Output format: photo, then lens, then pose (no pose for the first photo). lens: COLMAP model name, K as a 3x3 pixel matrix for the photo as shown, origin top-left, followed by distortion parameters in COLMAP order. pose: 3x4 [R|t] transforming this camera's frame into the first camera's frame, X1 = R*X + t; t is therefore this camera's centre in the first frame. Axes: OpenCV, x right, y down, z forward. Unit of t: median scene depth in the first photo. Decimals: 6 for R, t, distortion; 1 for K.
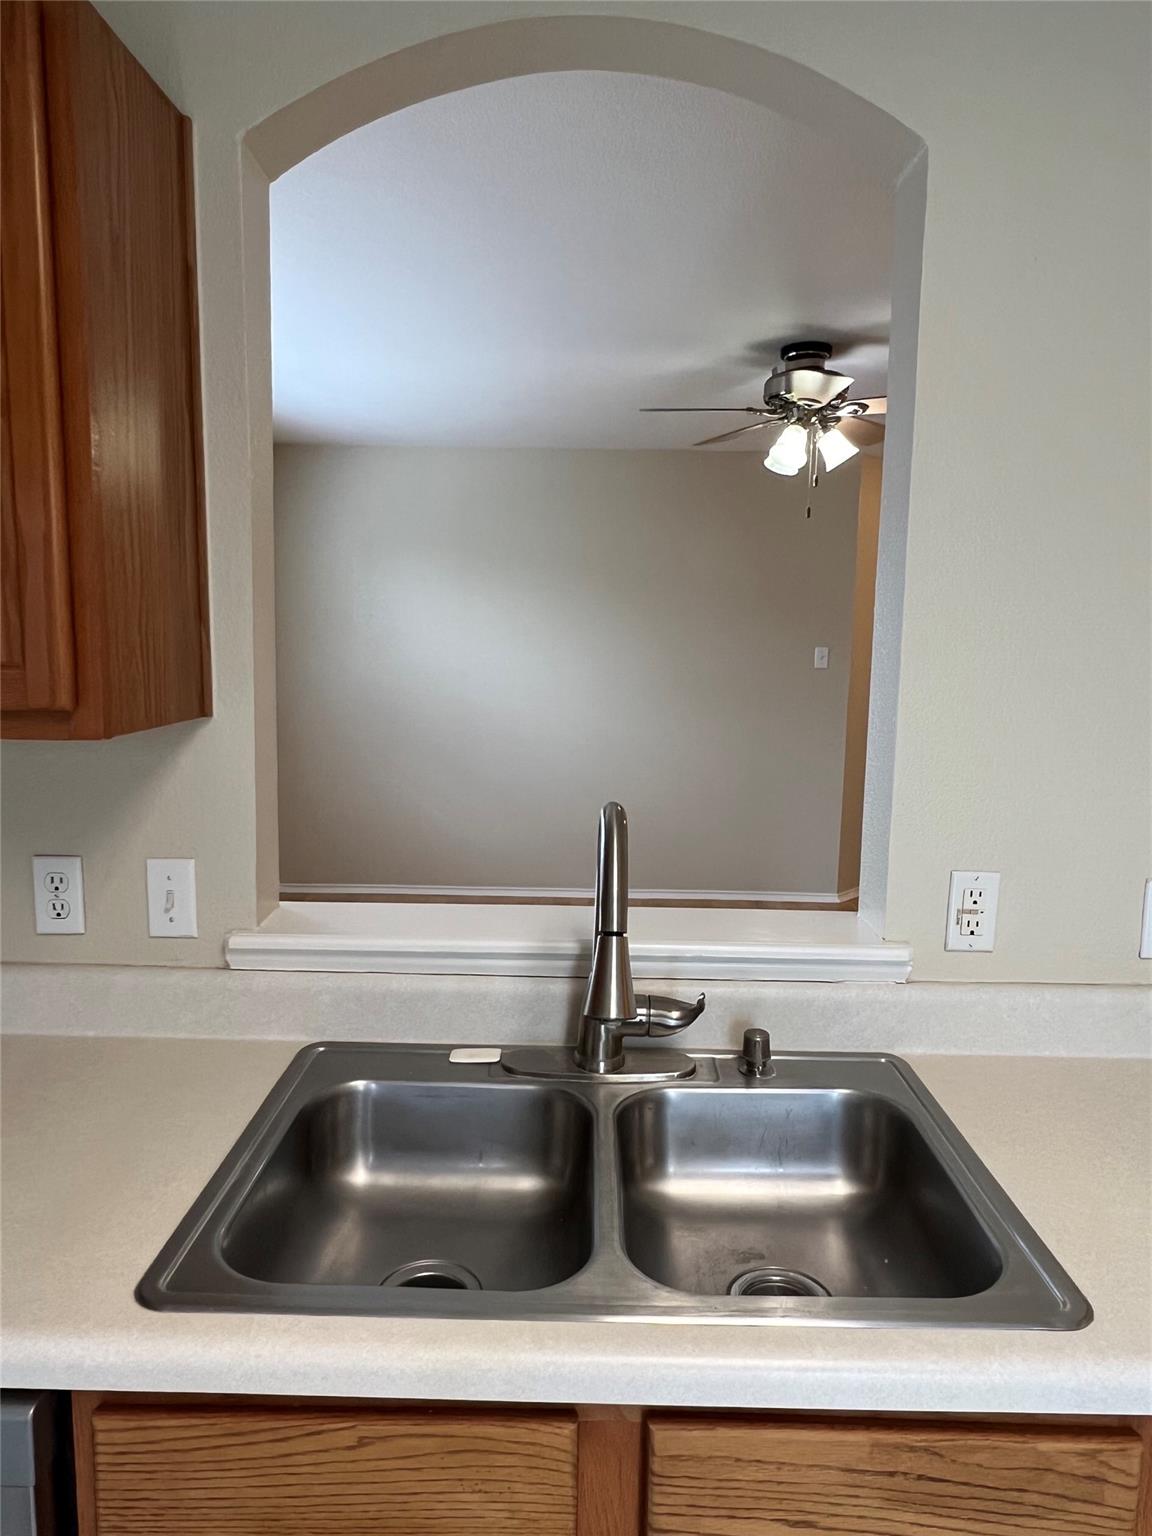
lens RADIAL K [[991.6, 0, 574.3], [0, 991.6, 757.2], [0, 0, 1]] dist [0.002138, -0.004930]
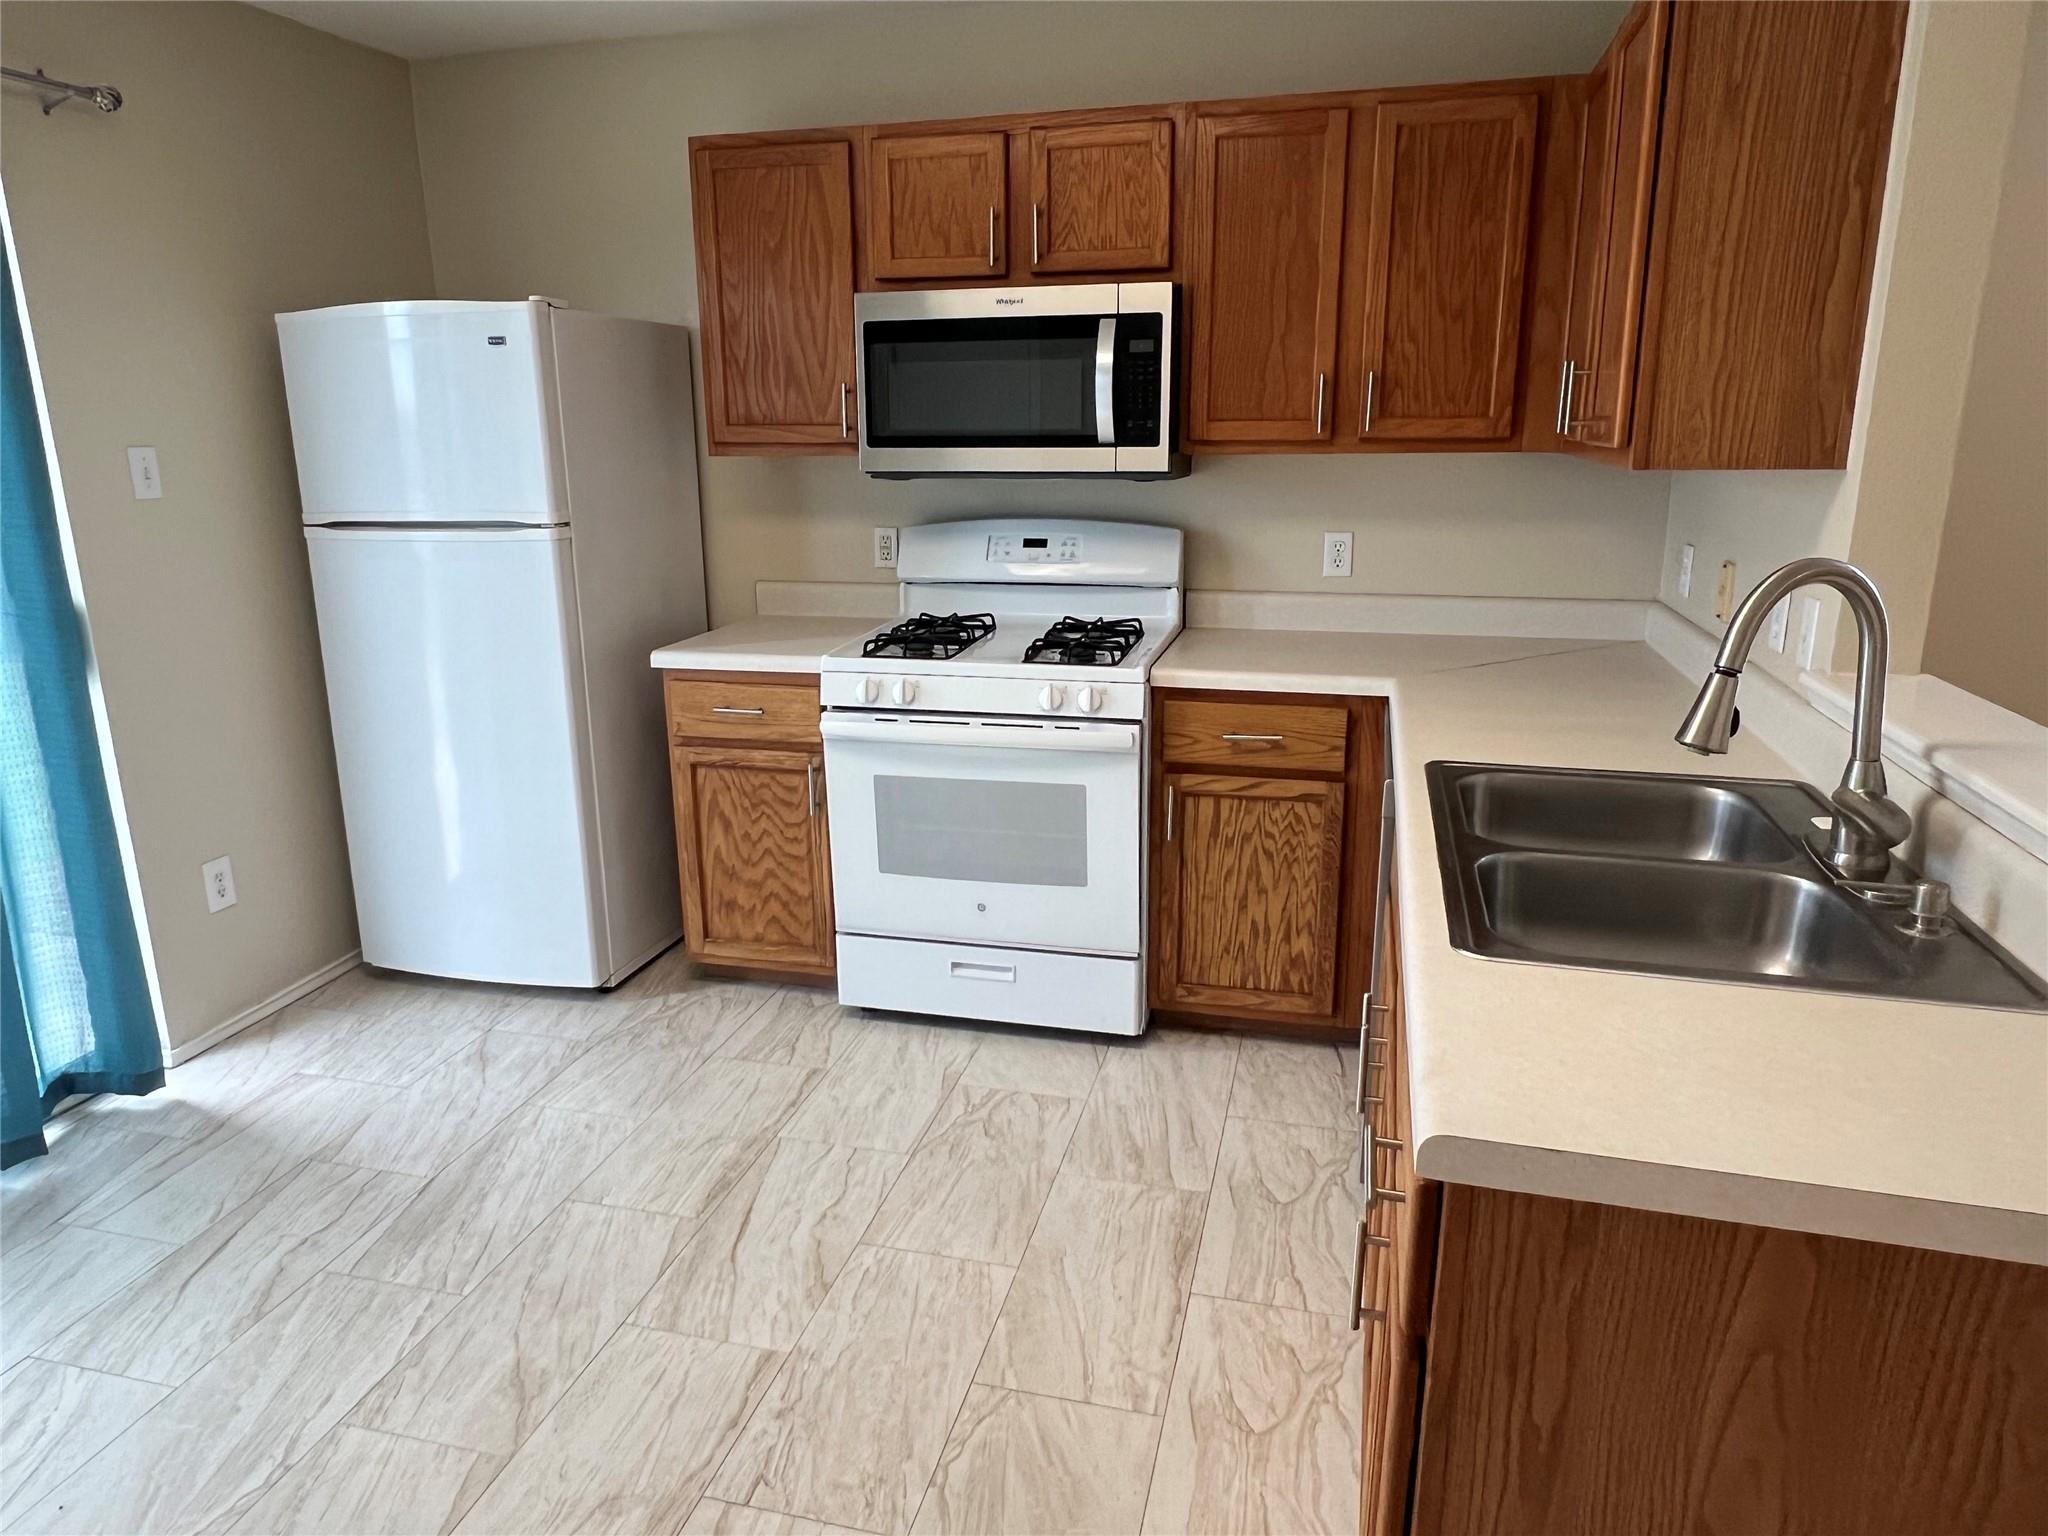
lens RADIAL K [[1324.5, 0, 1003.7], [0, 1324.5, 756.2], [0, 0, 1]] dist [0.003051, -0.000015]
pose [[-0.247149, 0.229535, -0.941399, 1.293784], [-0.118131, 0.957154, 0.264390, -0.016560], [0.961750, 0.176552, -0.209444, 0.457989]]
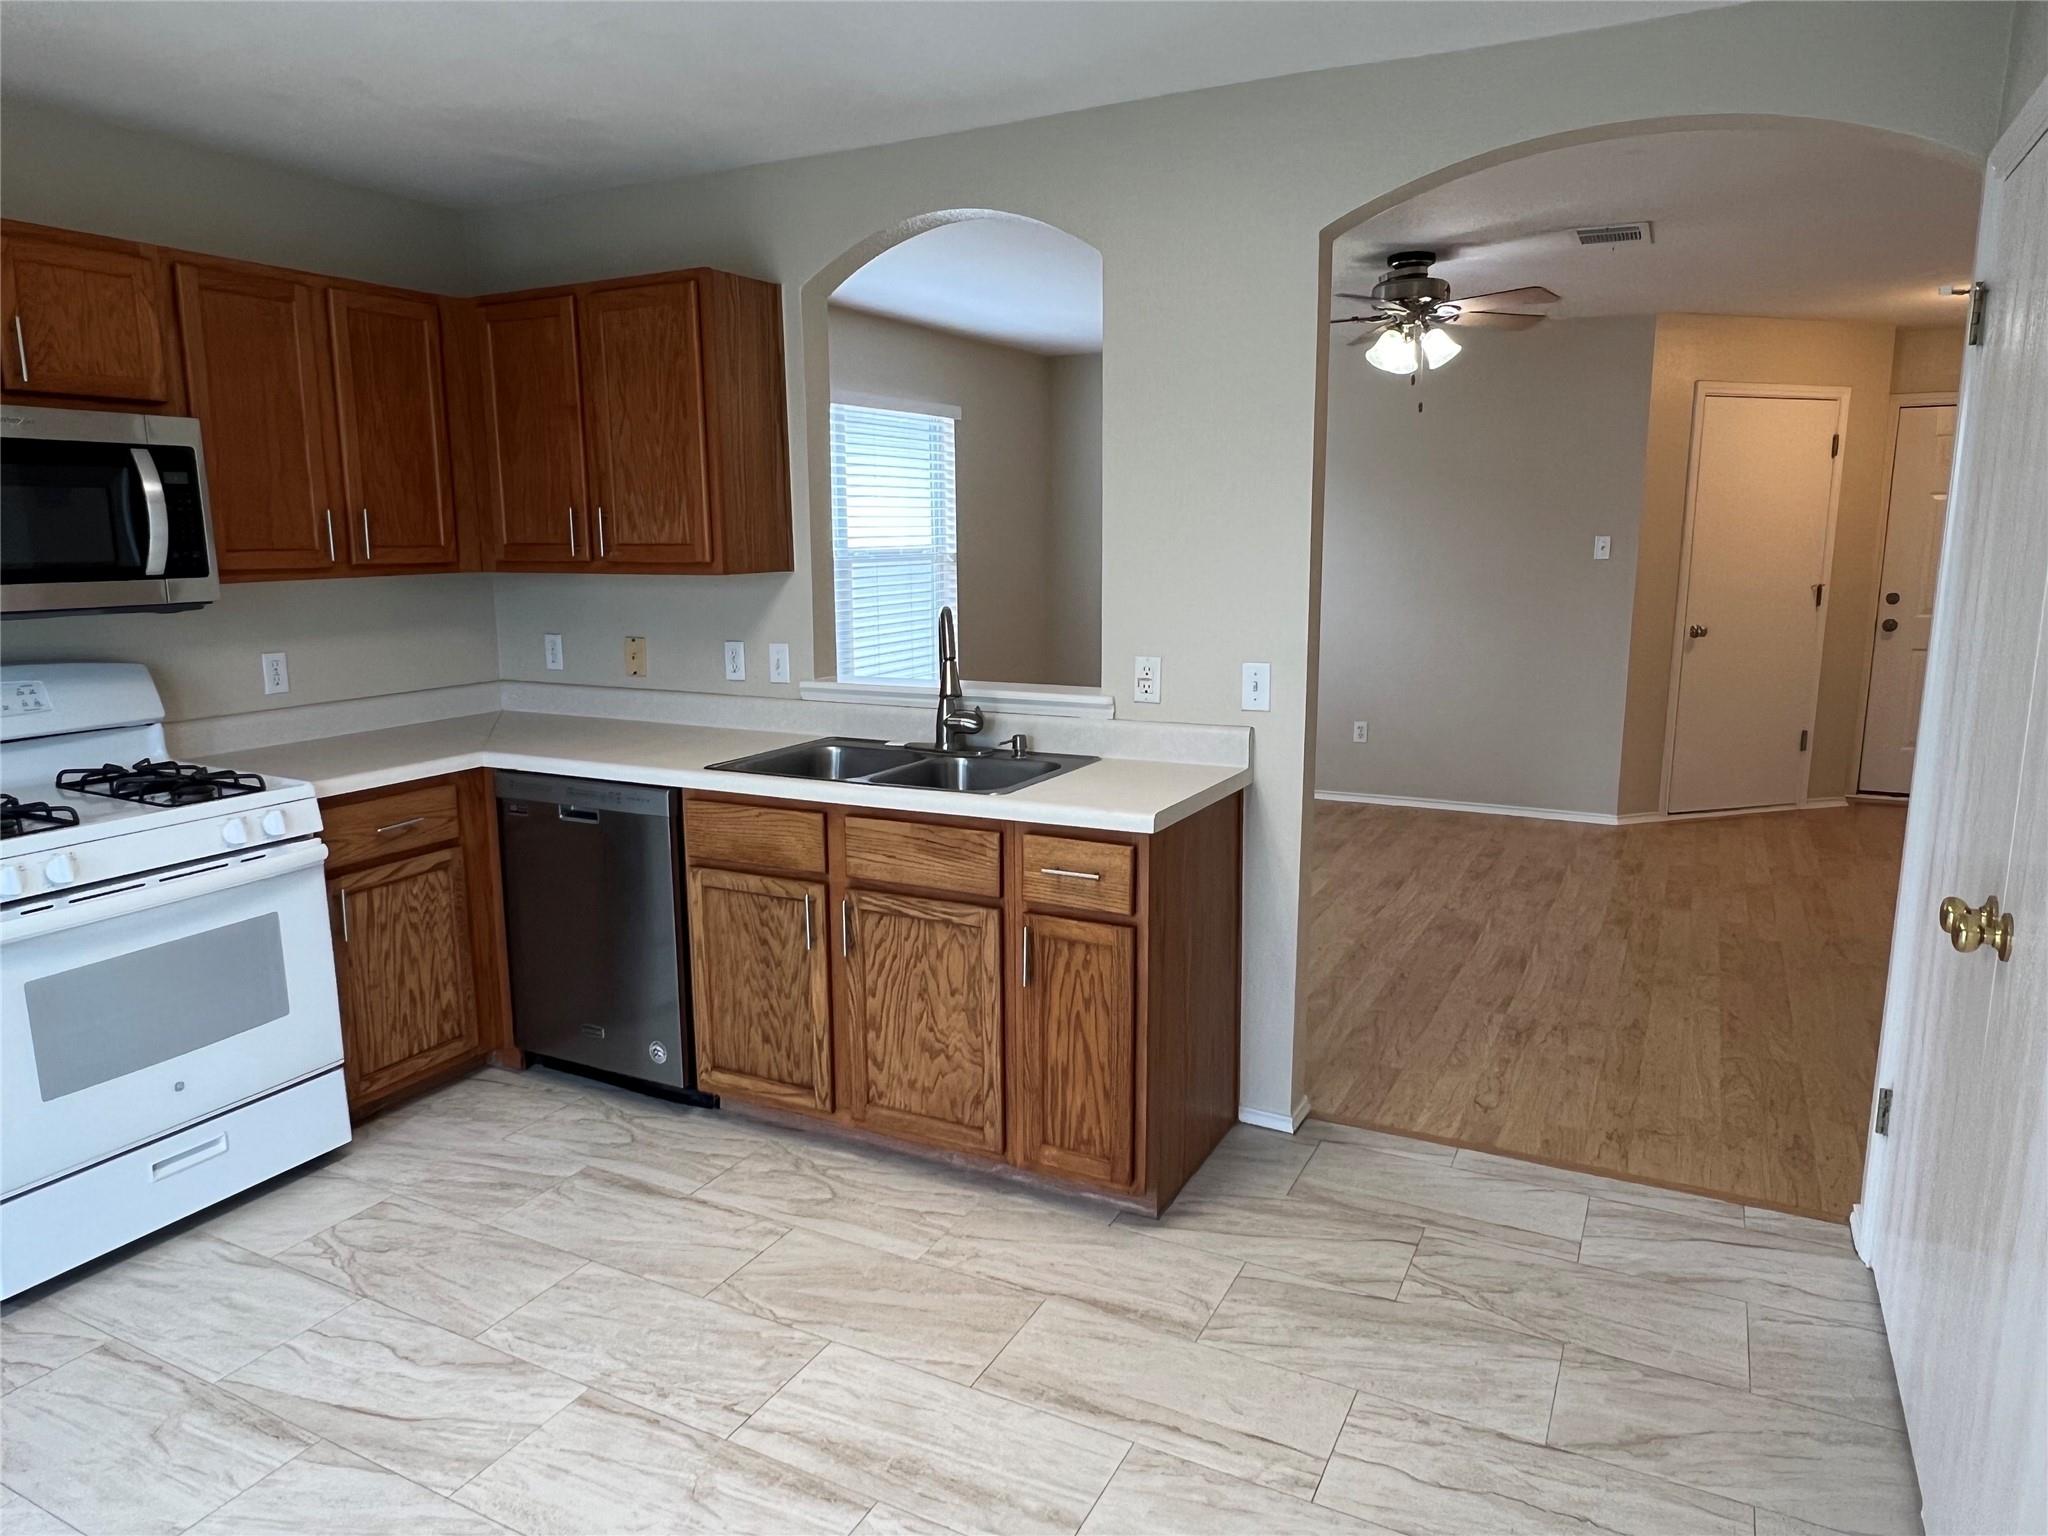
lens RADIAL K [[1322.1, 0, 1012.4], [0, 1322.1, 765.2], [0, 0, 1]] dist [0.002138, -0.004930]
pose [[0.891145, 0.055360, -0.450329, 1.250702], [-0.034605, 0.997930, 0.054200, 0.188328], [0.452398, -0.032717, 0.891216, -1.200140]]
